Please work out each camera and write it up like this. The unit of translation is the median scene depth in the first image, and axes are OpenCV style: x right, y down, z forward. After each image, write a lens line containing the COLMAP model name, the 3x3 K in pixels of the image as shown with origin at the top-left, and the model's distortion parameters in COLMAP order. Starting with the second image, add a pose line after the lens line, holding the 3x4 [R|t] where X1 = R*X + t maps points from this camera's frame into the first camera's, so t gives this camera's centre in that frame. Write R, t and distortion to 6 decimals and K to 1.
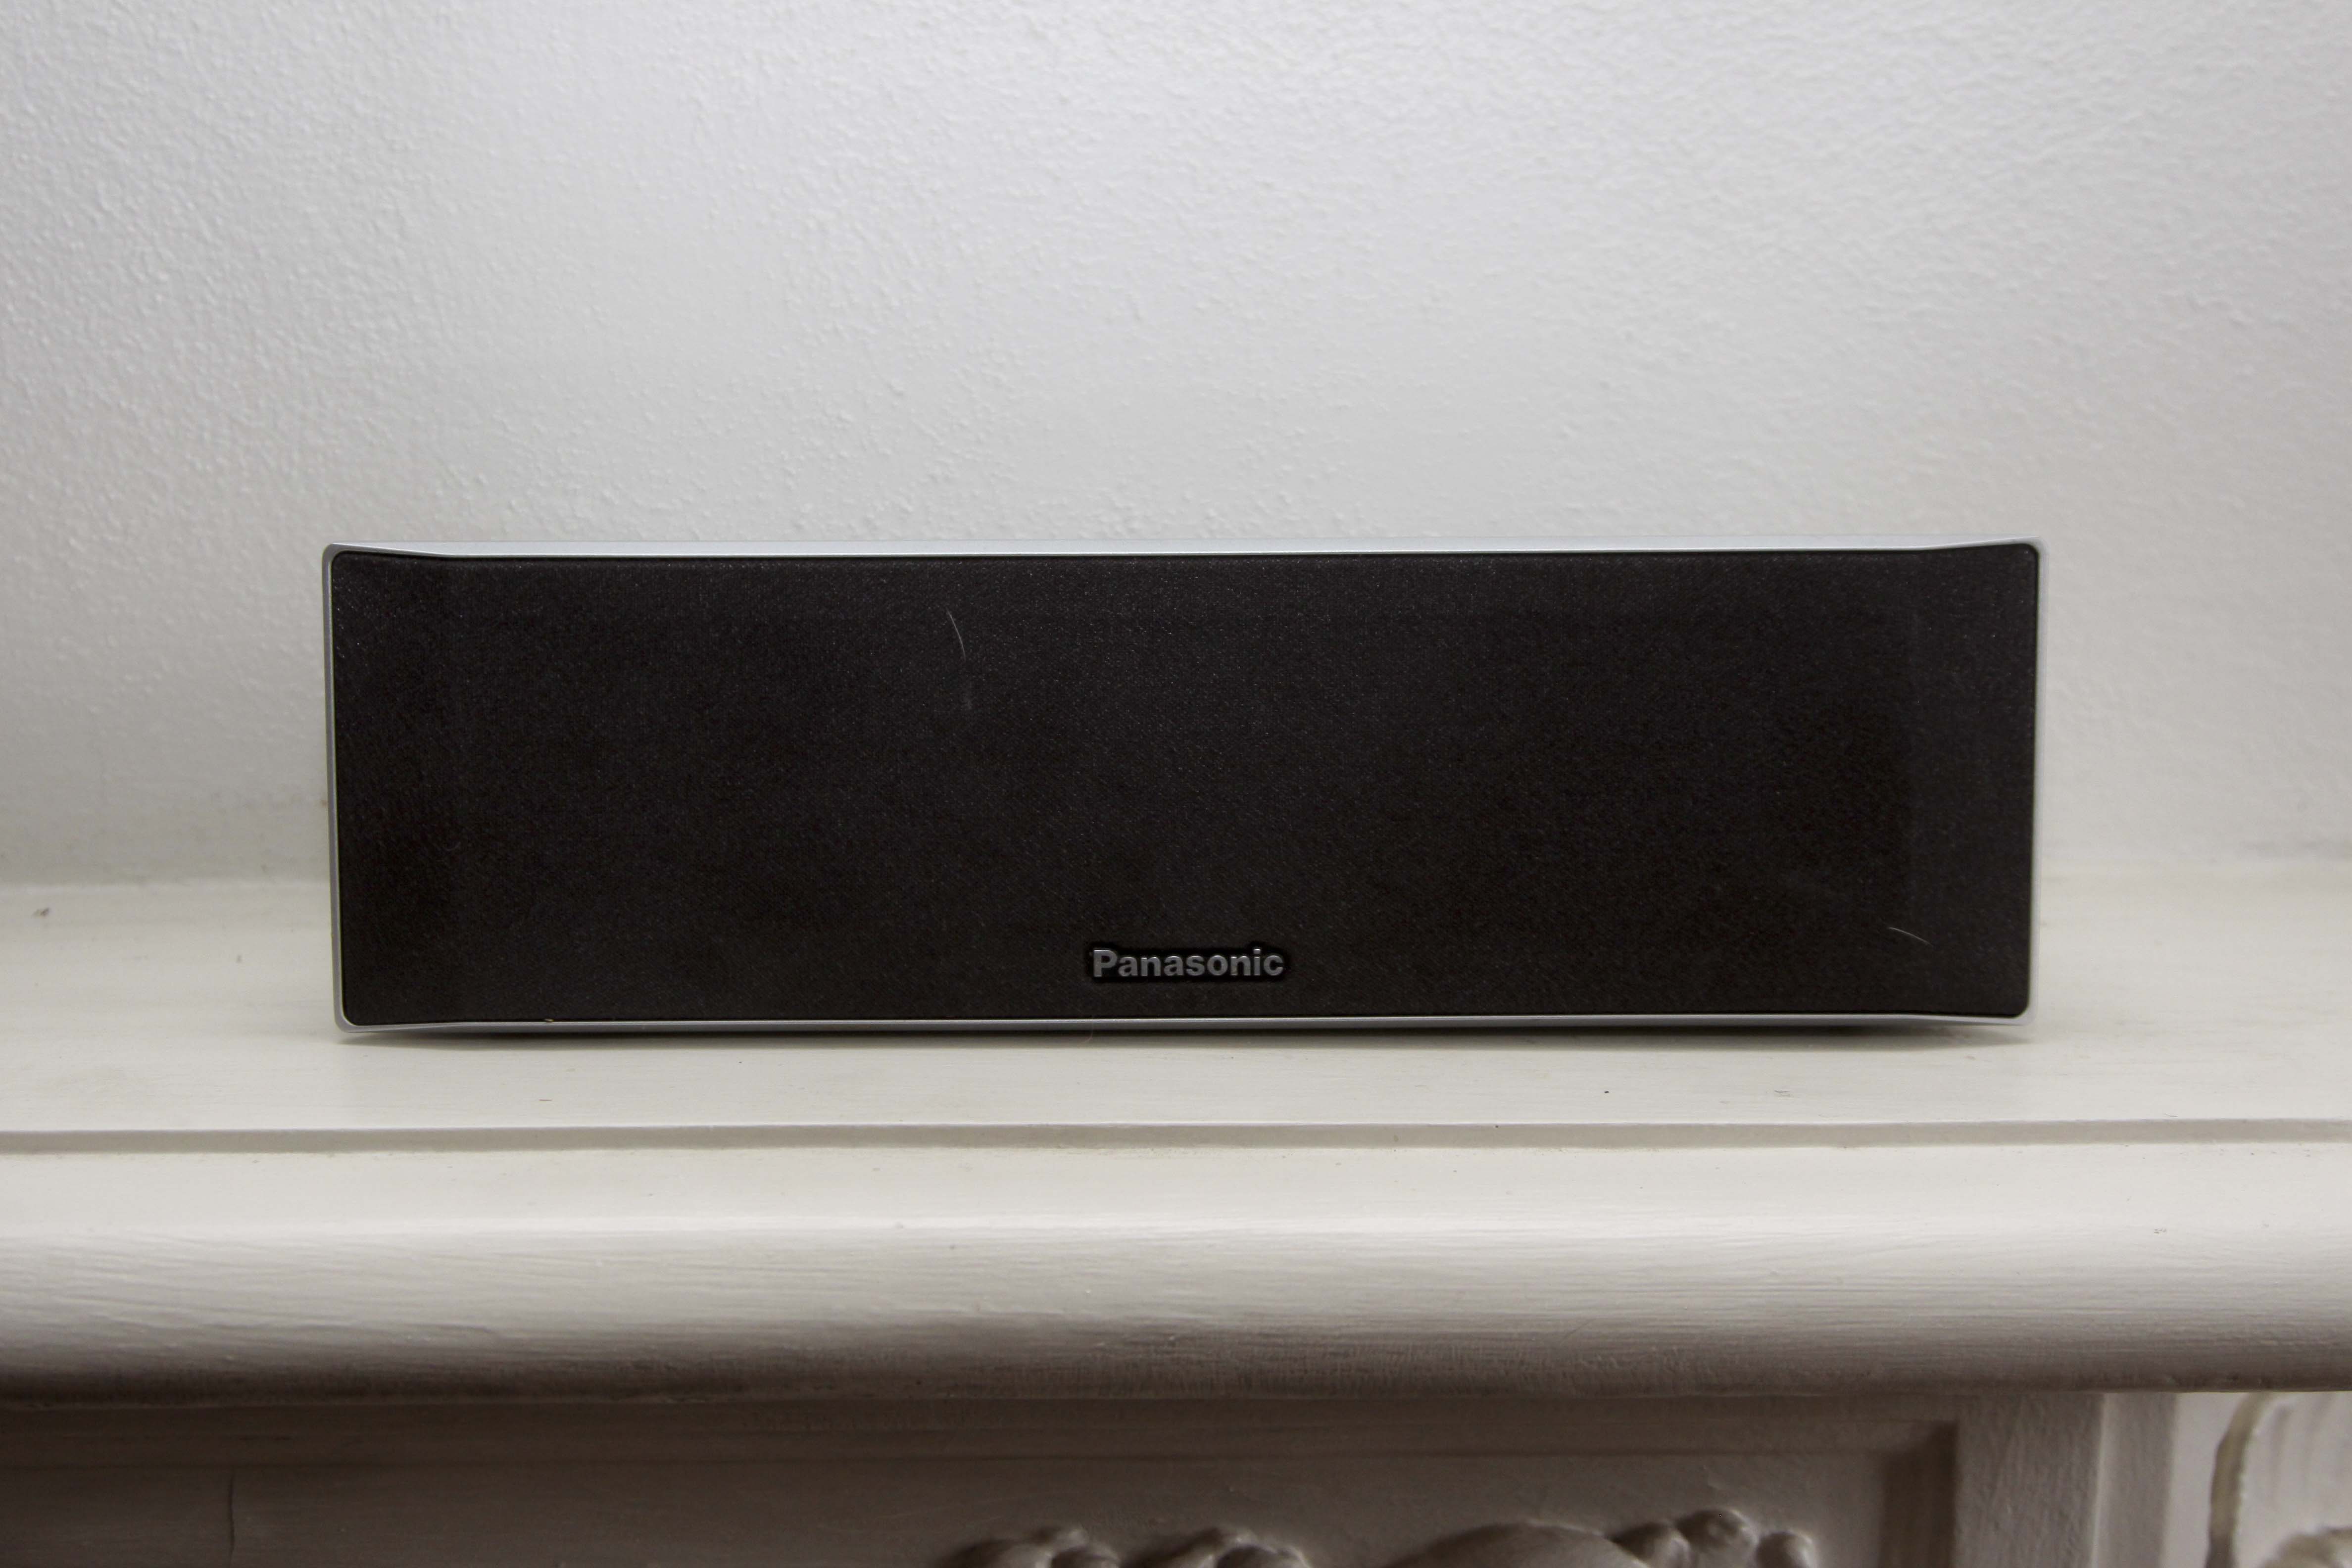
lens RADIAL K [[3523.9, 0, 1173.1], [0, 3523.9, 837.9], [0, 0, 1]] dist [-0.038644, 0.000000]
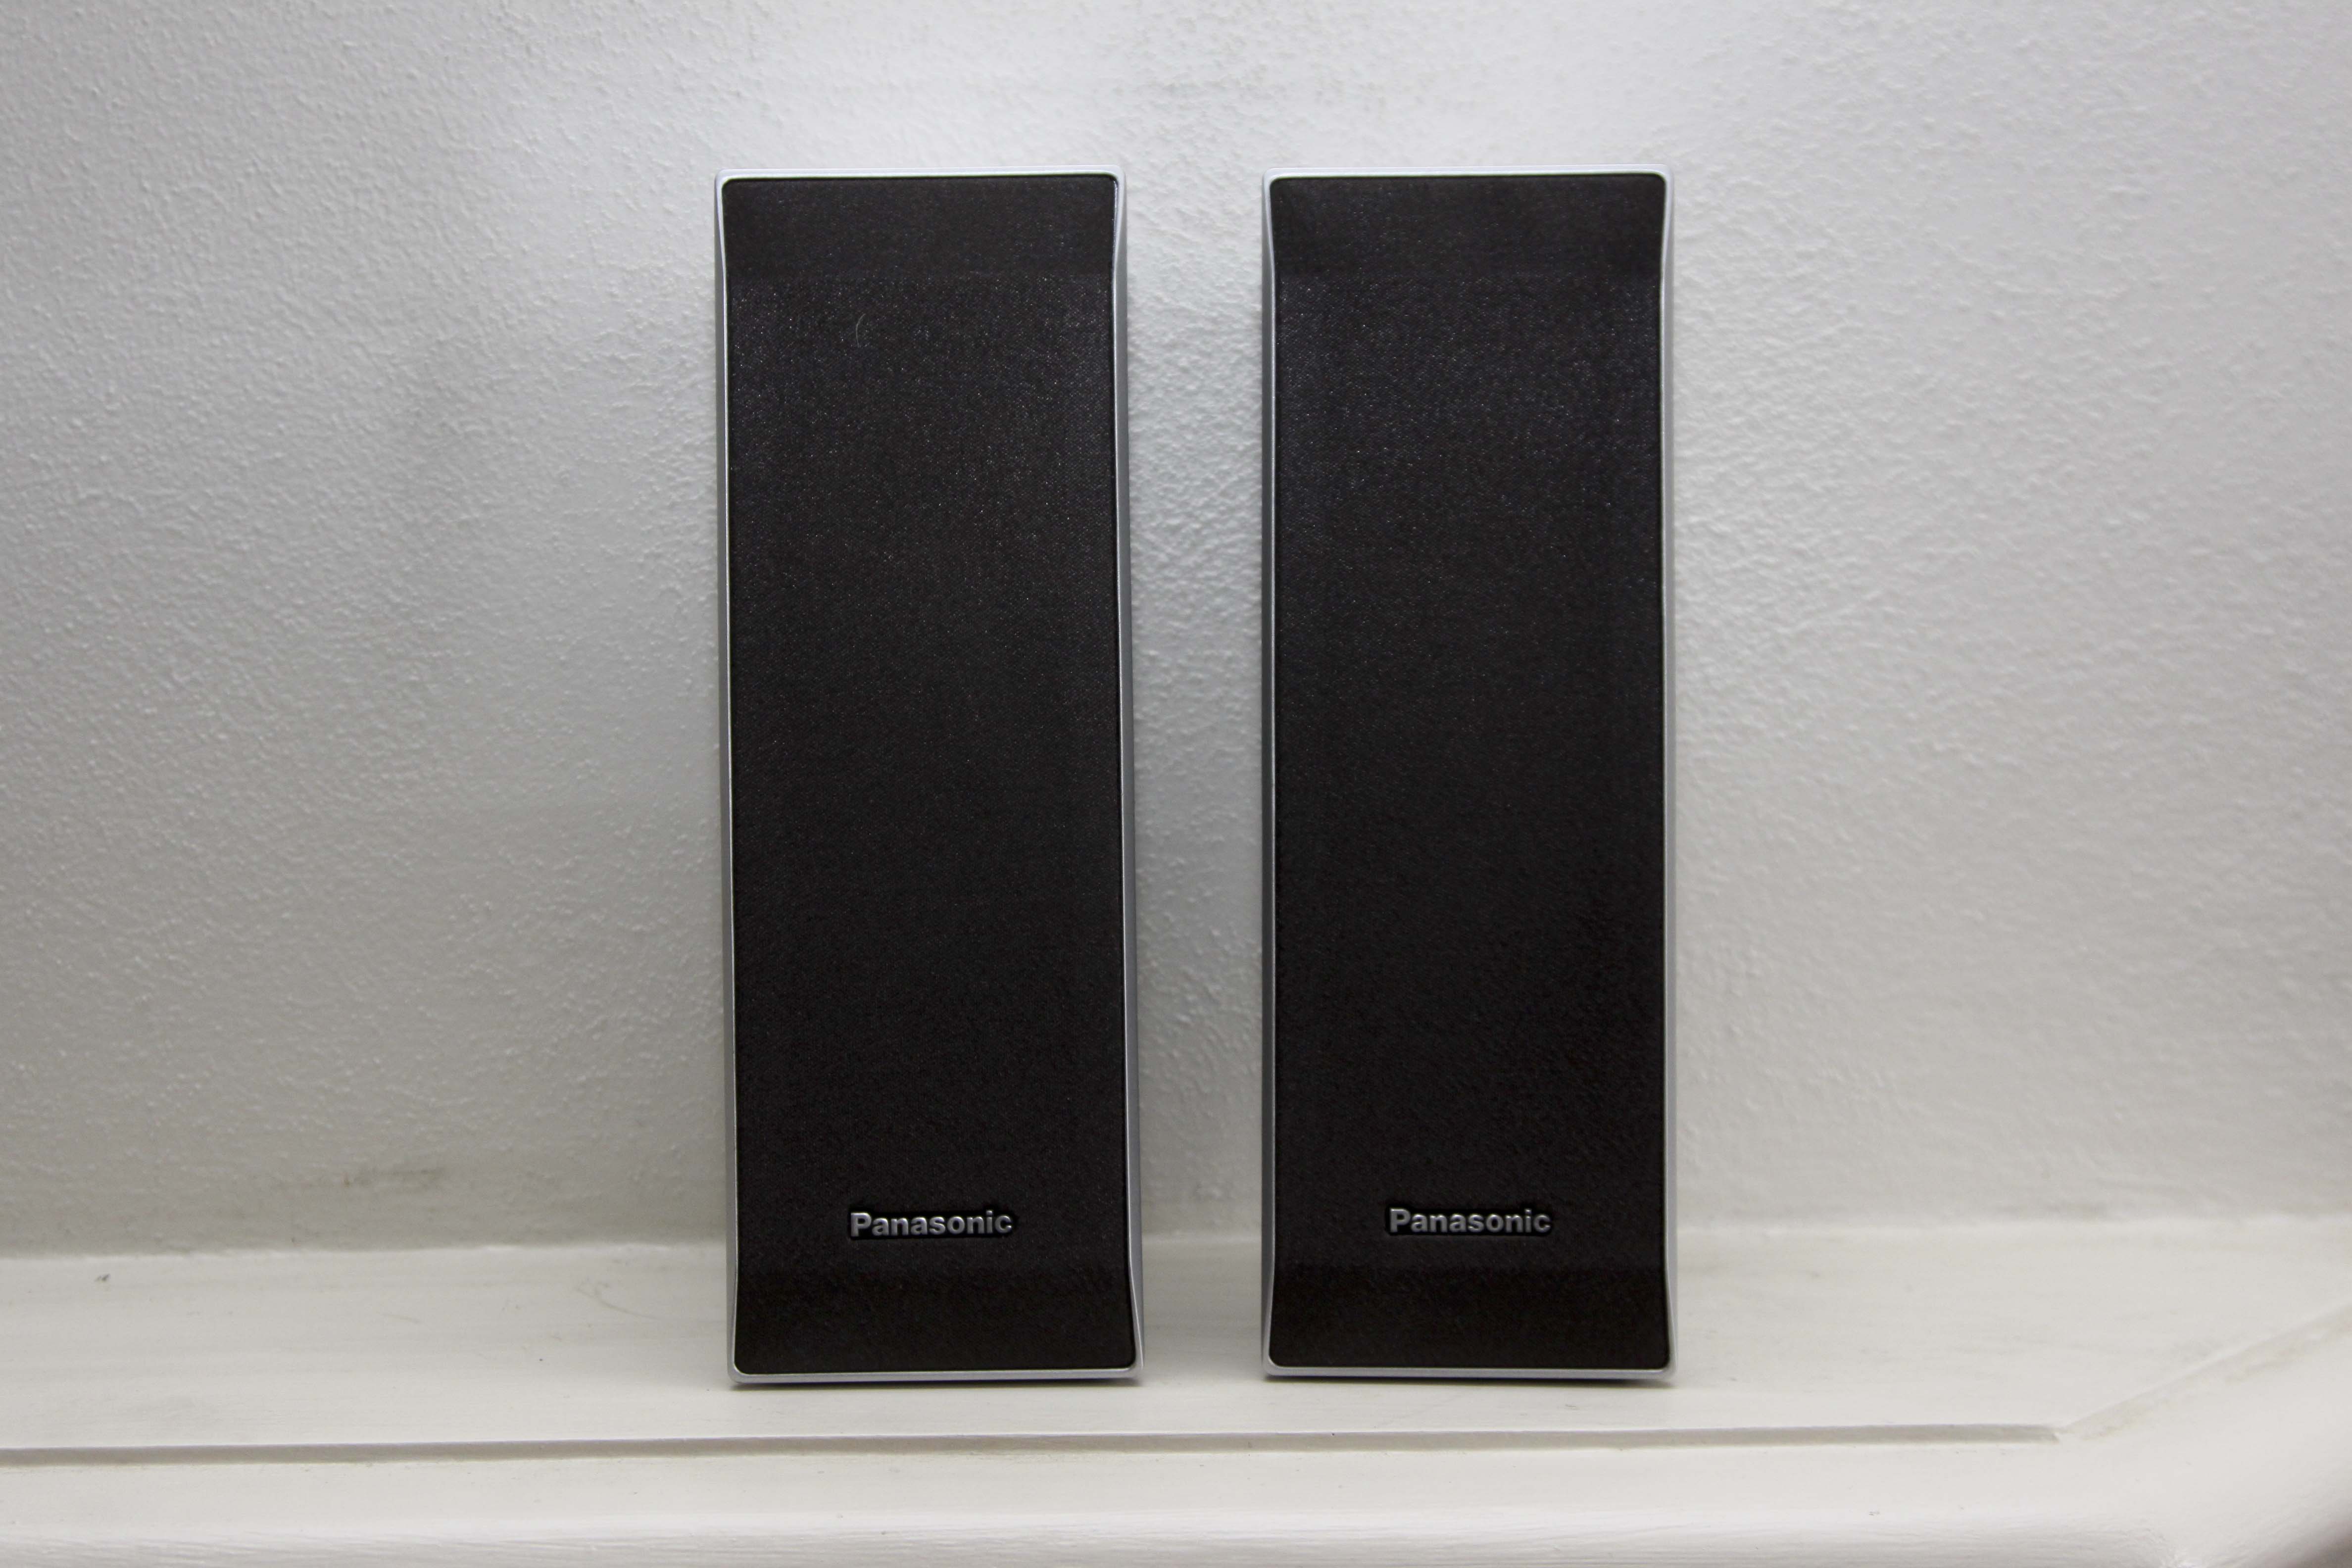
lens RADIAL K [[3799.4, 0, 1179.4], [0, 3799.4, 779.1], [0, 0, 1]] dist [0.005799, 0.000000]
pose [[0.999924, -0.005597, 0.010953, 0.021670], [0.006970, 0.991536, -0.129646, 0.023240], [-0.010134, 0.129713, 0.991500, -0.276281]]
